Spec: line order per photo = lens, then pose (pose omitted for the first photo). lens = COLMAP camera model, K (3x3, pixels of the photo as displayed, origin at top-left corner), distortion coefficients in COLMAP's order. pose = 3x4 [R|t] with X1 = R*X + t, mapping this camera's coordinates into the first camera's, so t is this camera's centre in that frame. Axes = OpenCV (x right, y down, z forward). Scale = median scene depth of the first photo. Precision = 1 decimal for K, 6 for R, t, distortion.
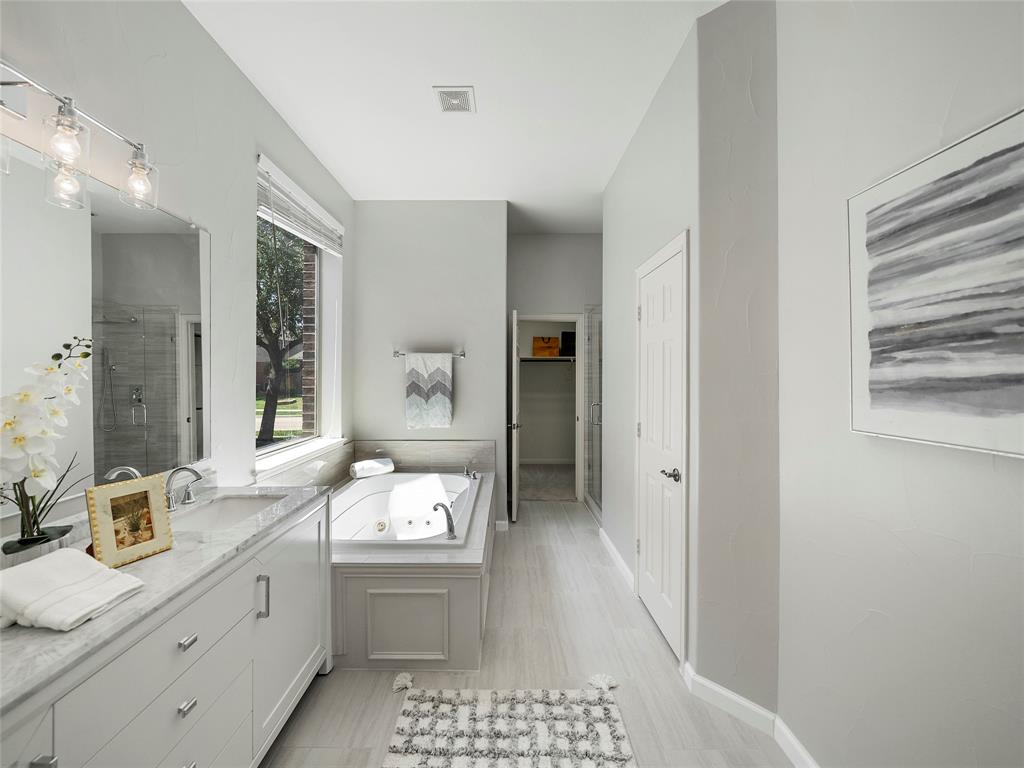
lens RADIAL K [[408.4, 0, 503.9], [0, 408.4, 374.1], [0, 0, 1]] dist [-0.000901, 0.000009]
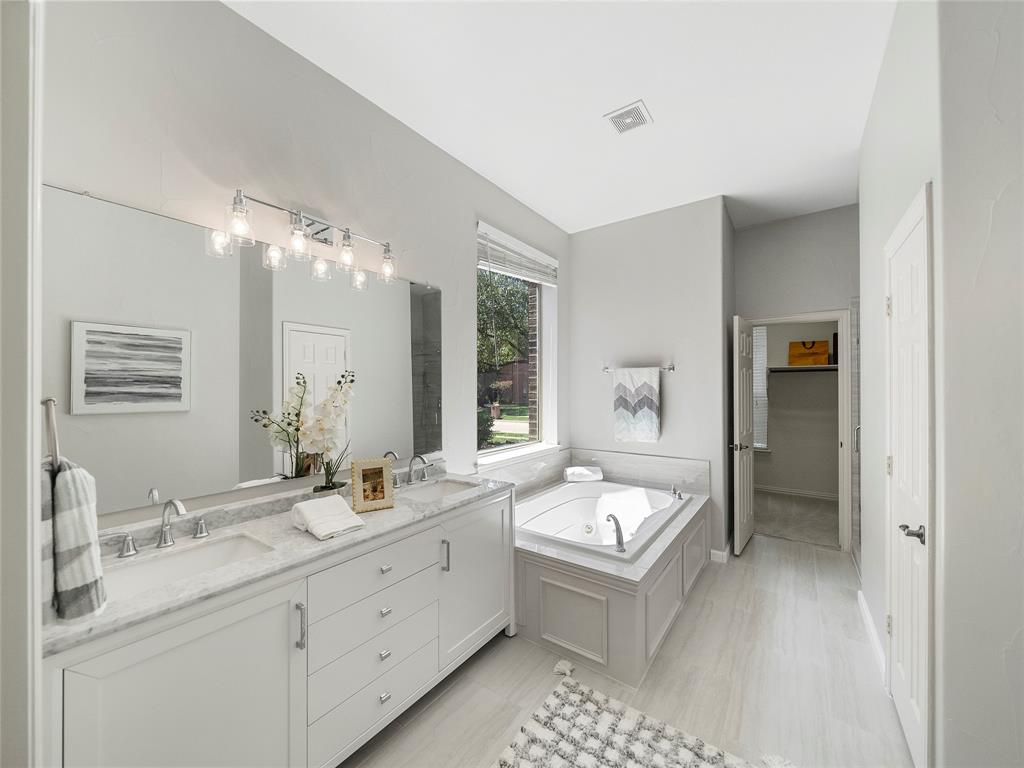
lens RADIAL K [[394.7, 0, 508.2], [0, 394.7, 385.0], [0, 0, 1]] dist [-0.000975, -0.000091]
pose [[0.810875, -0.008402, -0.585159, 0.206855], [0.006532, 0.999965, -0.005306, -0.008654], [0.585183, 0.000481, 0.810901, 0.032106]]
